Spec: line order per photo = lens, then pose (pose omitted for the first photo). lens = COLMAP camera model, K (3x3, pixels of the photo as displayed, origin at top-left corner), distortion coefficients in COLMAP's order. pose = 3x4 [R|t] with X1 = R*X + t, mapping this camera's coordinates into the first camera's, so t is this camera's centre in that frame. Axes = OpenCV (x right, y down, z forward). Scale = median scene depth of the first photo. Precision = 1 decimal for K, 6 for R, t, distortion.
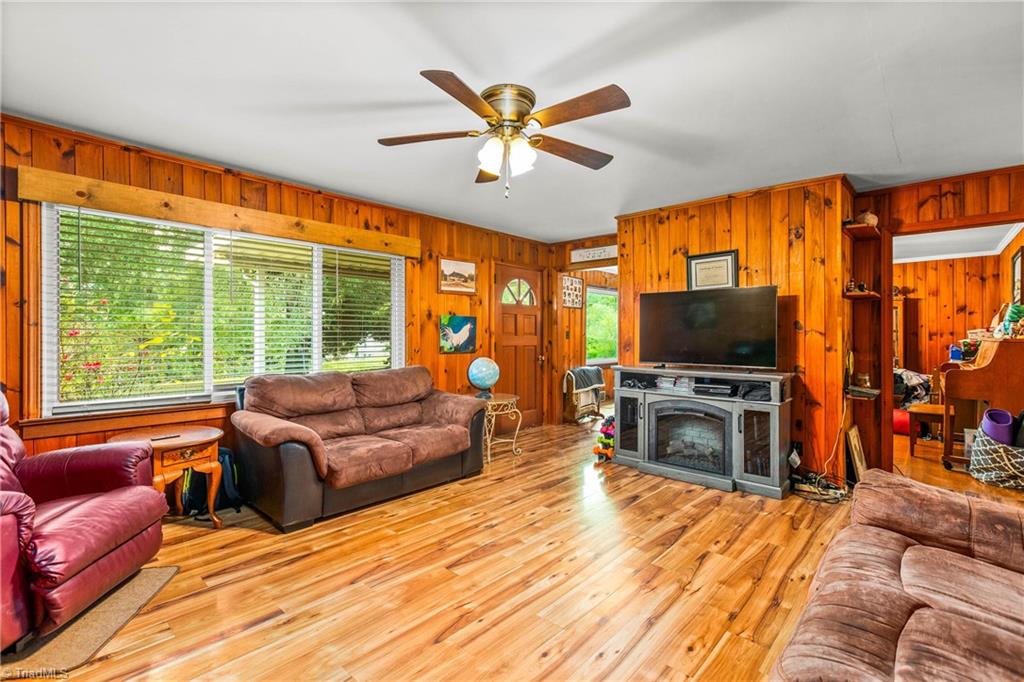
lens RADIAL K [[463.8, 0, 511.8], [0, 463.8, 336.2], [0, 0, 1]] dist [0.001463, 0.000172]
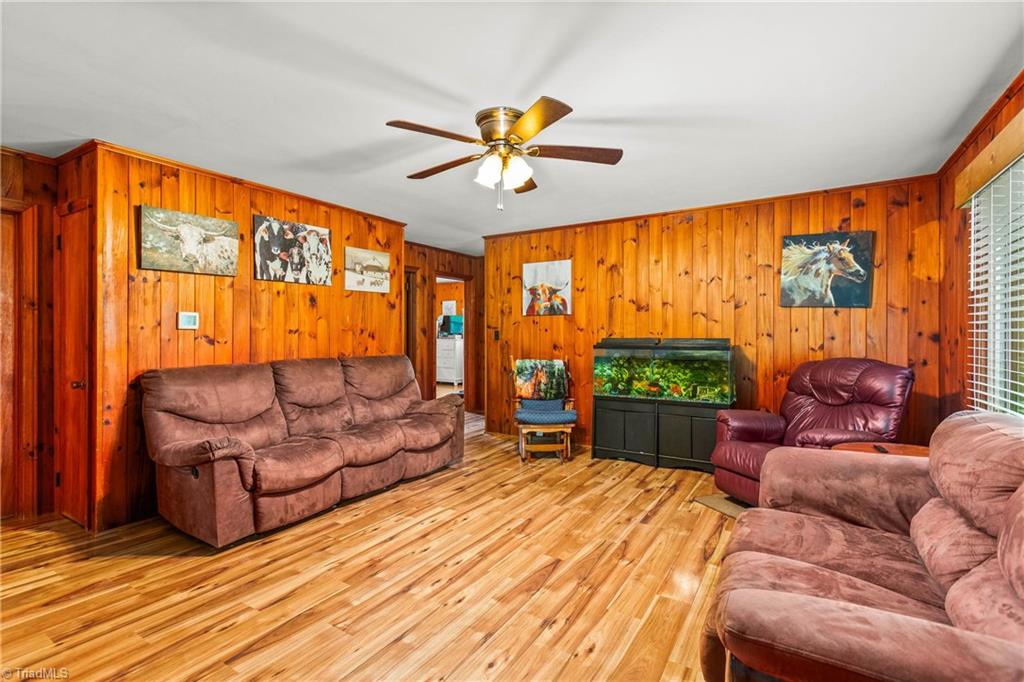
lens RADIAL K [[463.8, 0, 511.9], [0, 463.8, 336.7], [0, 0, 1]] dist [0.001463, 0.000172]
pose [[-0.983609, -0.001456, -0.180308, 0.158094], [-0.002531, 0.999980, 0.005733, -0.009624], [0.180296, 0.006095, -0.983593, 2.023832]]
